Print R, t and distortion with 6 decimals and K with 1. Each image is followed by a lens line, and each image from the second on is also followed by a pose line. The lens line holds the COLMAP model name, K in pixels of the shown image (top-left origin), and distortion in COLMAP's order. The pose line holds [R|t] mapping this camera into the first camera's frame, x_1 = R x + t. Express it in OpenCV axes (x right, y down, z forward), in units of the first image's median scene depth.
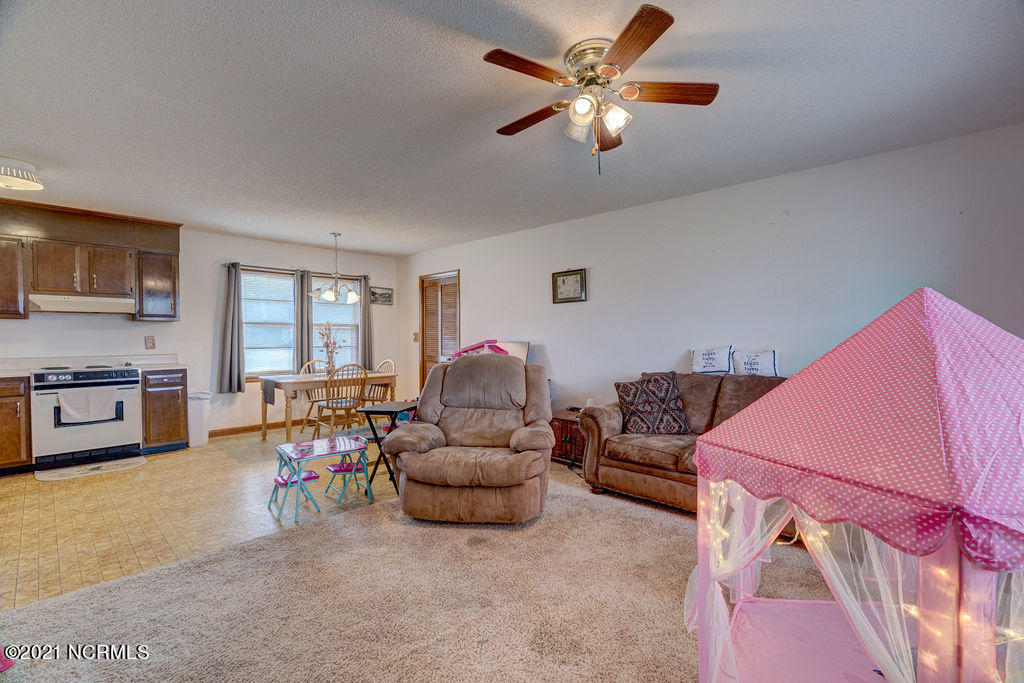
lens RADIAL K [[471.4, 0, 513.4], [0, 471.4, 343.1], [0, 0, 1]] dist [-0.000436, -0.000092]
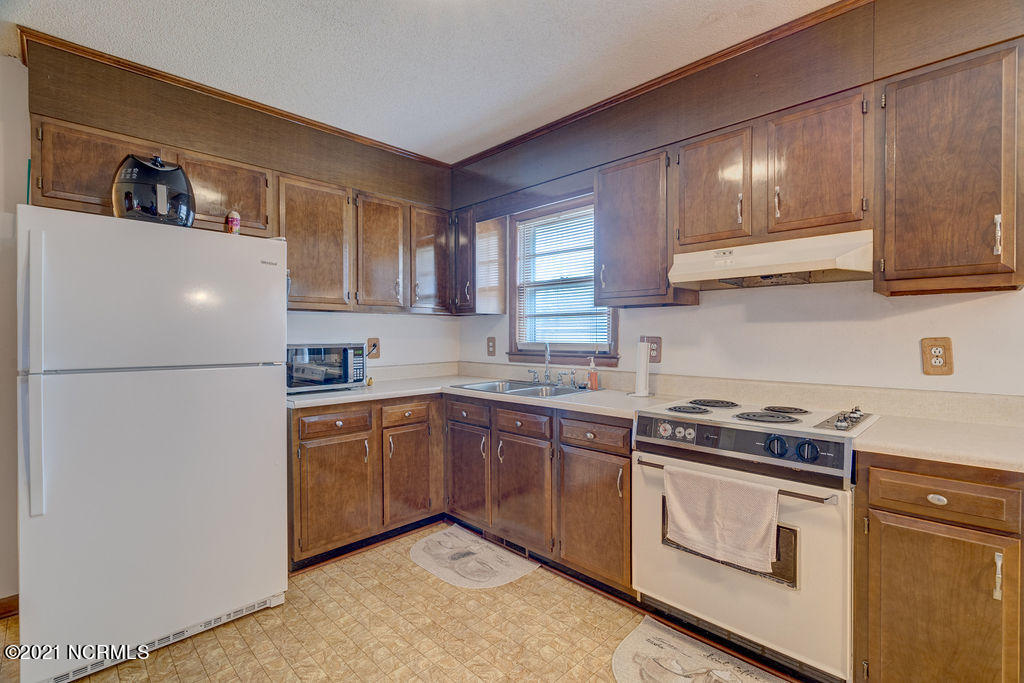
lens RADIAL K [[471.4, 0, 513.4], [0, 471.4, 341.2], [0, 0, 1]] dist [-0.000436, -0.000092]
pose [[-0.022790, 0.009788, -0.999692, -0.505605], [-0.014005, 0.999851, 0.010109, -0.012794], [0.999642, 0.014231, -0.022649, 0.832226]]
